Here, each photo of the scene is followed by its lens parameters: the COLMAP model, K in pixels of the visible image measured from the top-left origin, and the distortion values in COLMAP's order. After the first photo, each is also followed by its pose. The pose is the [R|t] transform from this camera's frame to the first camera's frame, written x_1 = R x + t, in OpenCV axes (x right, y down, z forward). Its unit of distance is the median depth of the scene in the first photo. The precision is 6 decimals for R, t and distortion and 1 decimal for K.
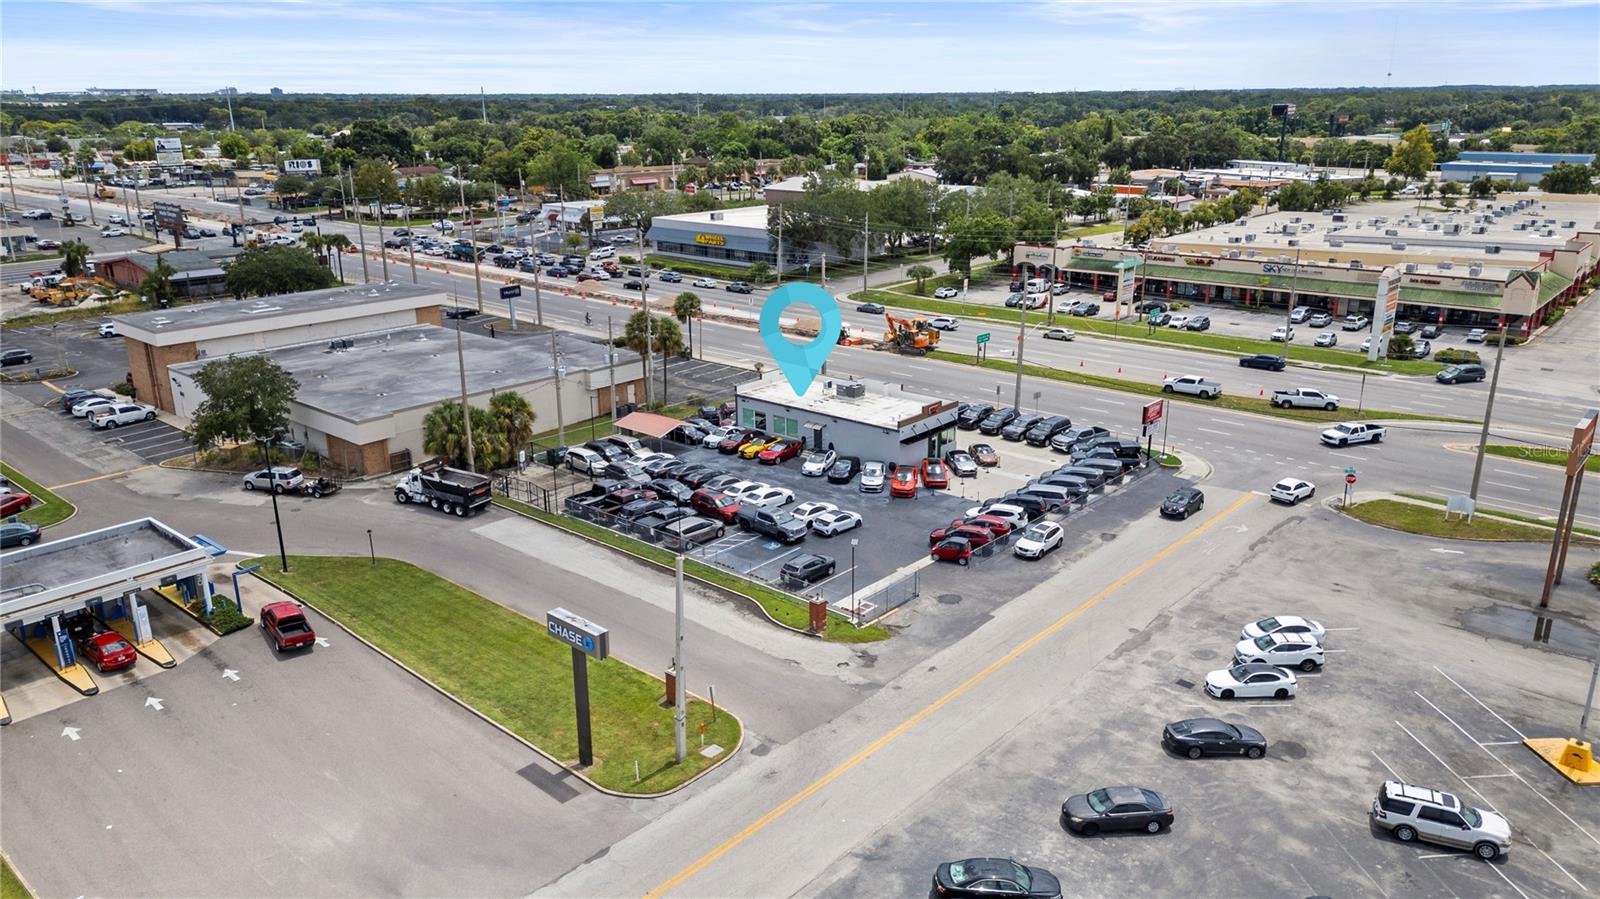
lens RADIAL K [[1140.4, 0, 792.1], [0, 1140.4, 454.1], [0, 0, 1]] dist [0.074268, -0.069061]
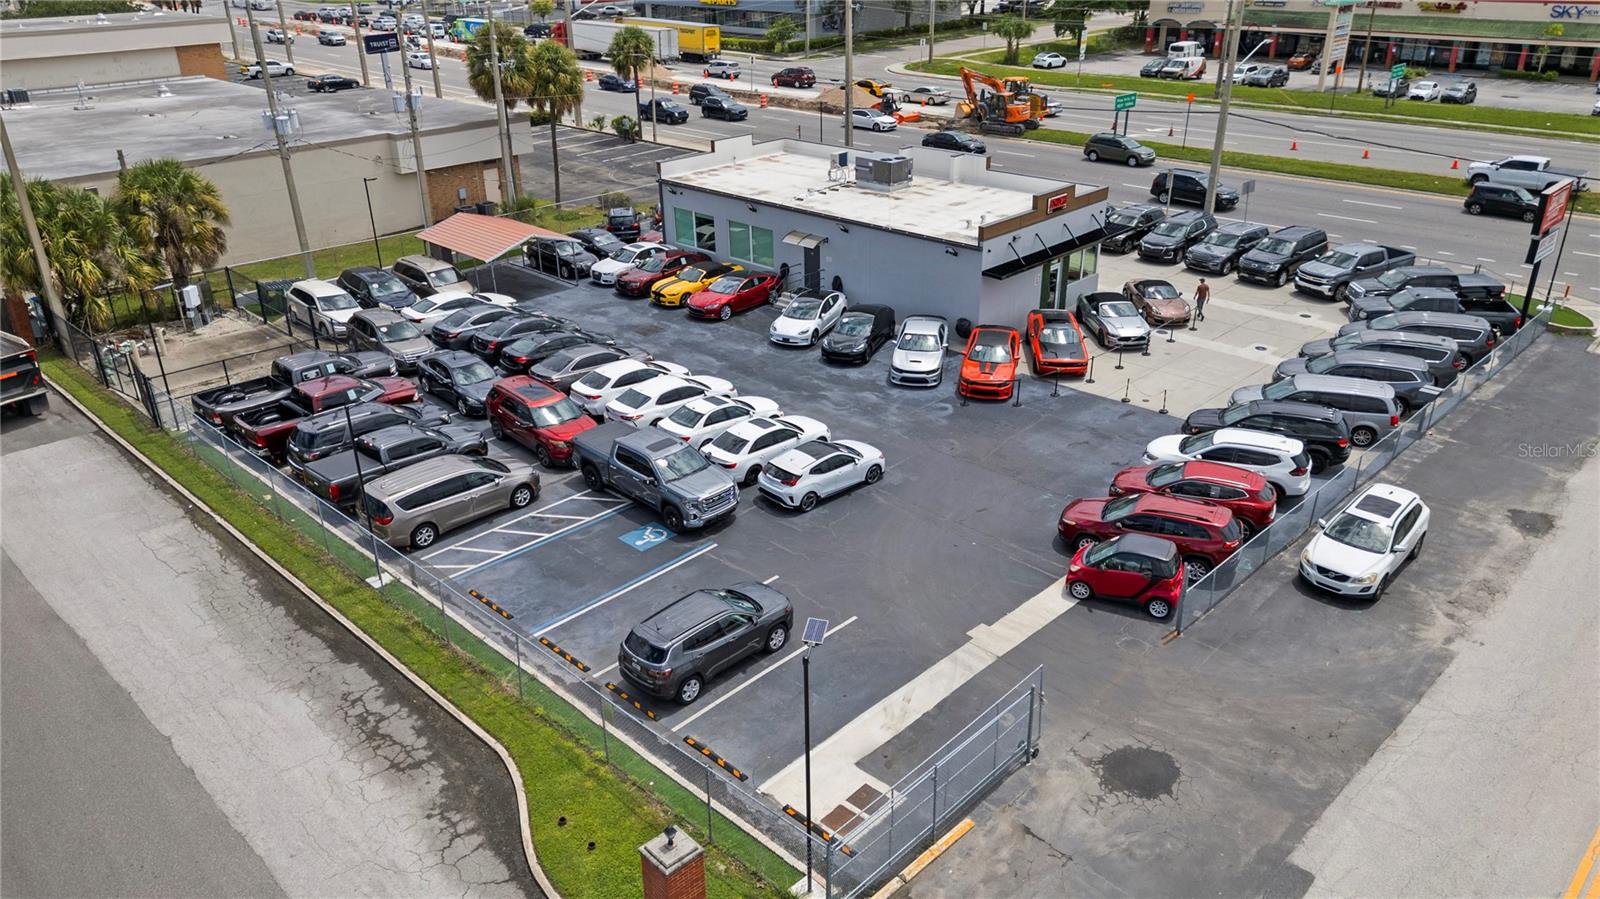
lens RADIAL K [[1140.4, 0, 792.1], [0, 1140.4, 454.1], [0, 0, 1]] dist [0.074268, -0.069061]
pose [[0.998215, 0.015676, -0.057635, 0.045808], [-0.007807, 0.990910, 0.134301, -0.000016], [0.059217, -0.133611, 0.989263, 0.527707]]
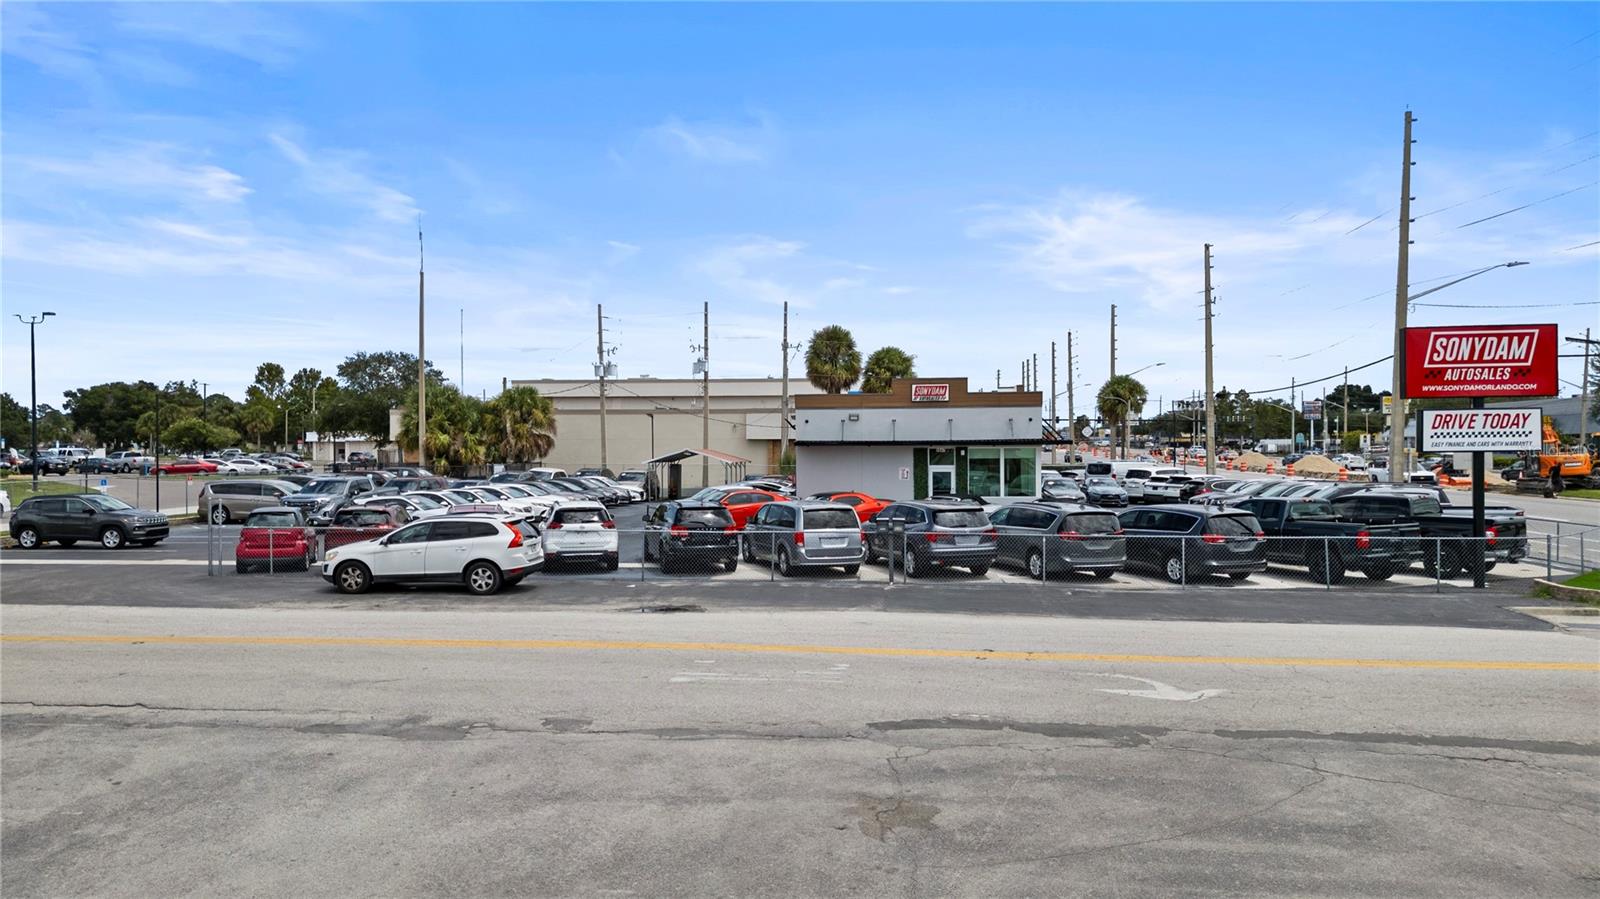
lens RADIAL K [[1140.4, 0, 792.1], [0, 1140.4, 454.1], [0, 0, 1]] dist [0.074268, -0.069061]
pose [[0.584757, 0.007343, -0.811175, 0.439360], [-0.242446, 0.955837, -0.166121, 0.064282], [0.774131, 0.293807, 0.560712, 0.747640]]
